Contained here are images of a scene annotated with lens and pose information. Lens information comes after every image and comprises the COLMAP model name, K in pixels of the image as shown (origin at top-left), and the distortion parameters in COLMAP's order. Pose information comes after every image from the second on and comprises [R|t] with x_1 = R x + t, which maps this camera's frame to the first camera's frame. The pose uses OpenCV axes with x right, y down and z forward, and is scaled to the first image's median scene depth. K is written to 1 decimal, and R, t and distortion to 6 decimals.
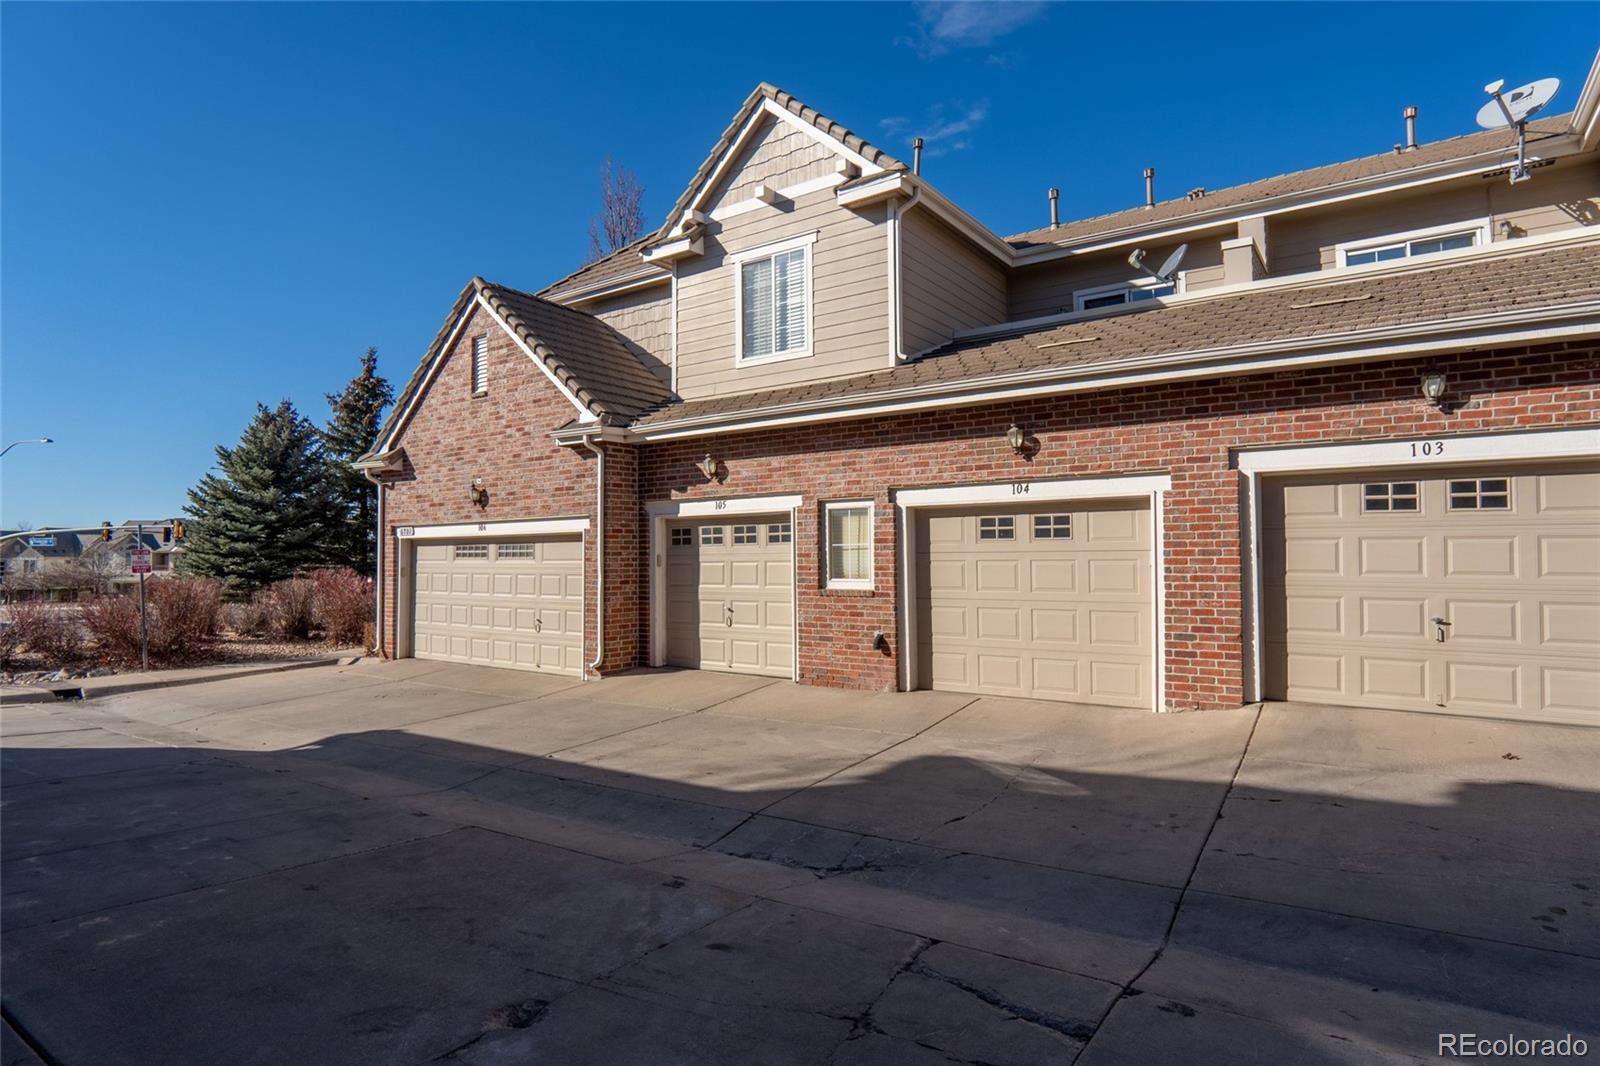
lens RADIAL K [[874.2, 0, 799.2], [0, 874.2, 505.5], [0, 0, 1]] dist [-0.023470, 0.002066]
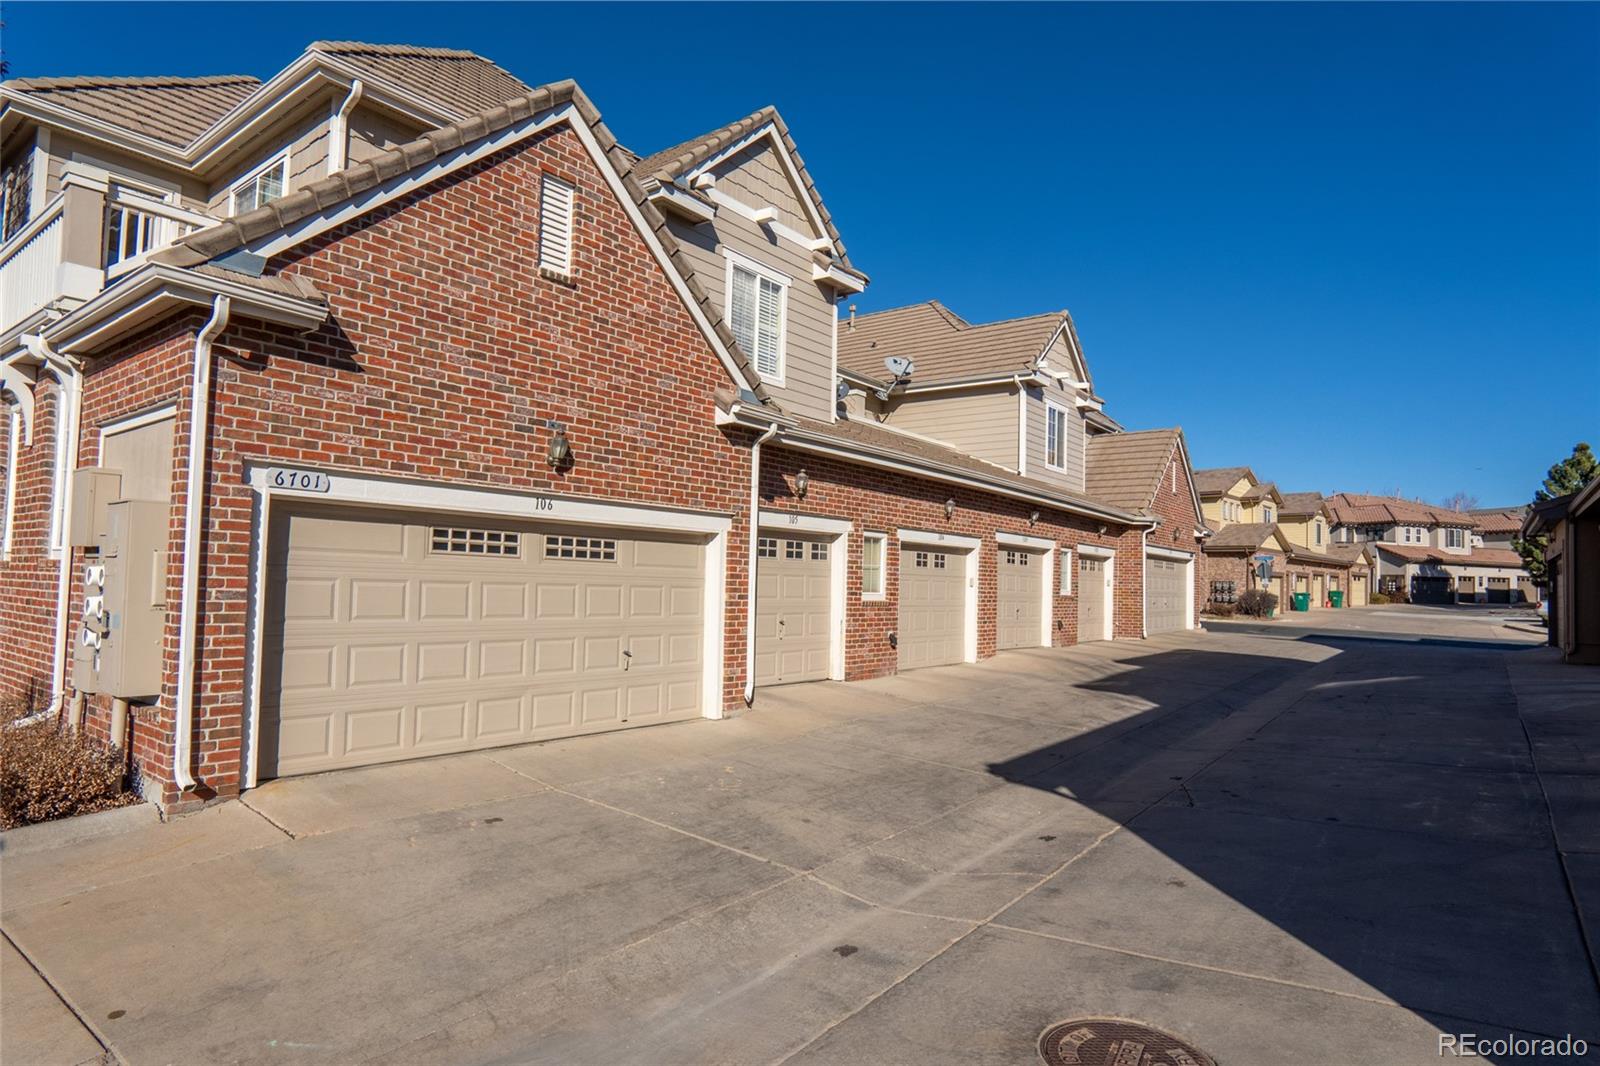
lens RADIAL K [[877.3, 0, 799.4], [0, 877.3, 552.1], [0, 0, 1]] dist [-0.000530, 0.000405]
pose [[0.057977, 0.051515, 0.996988, -1.065841], [-0.076078, 0.995992, -0.047039, 0.081513], [-0.995415, -0.073121, 0.061664, 0.895231]]
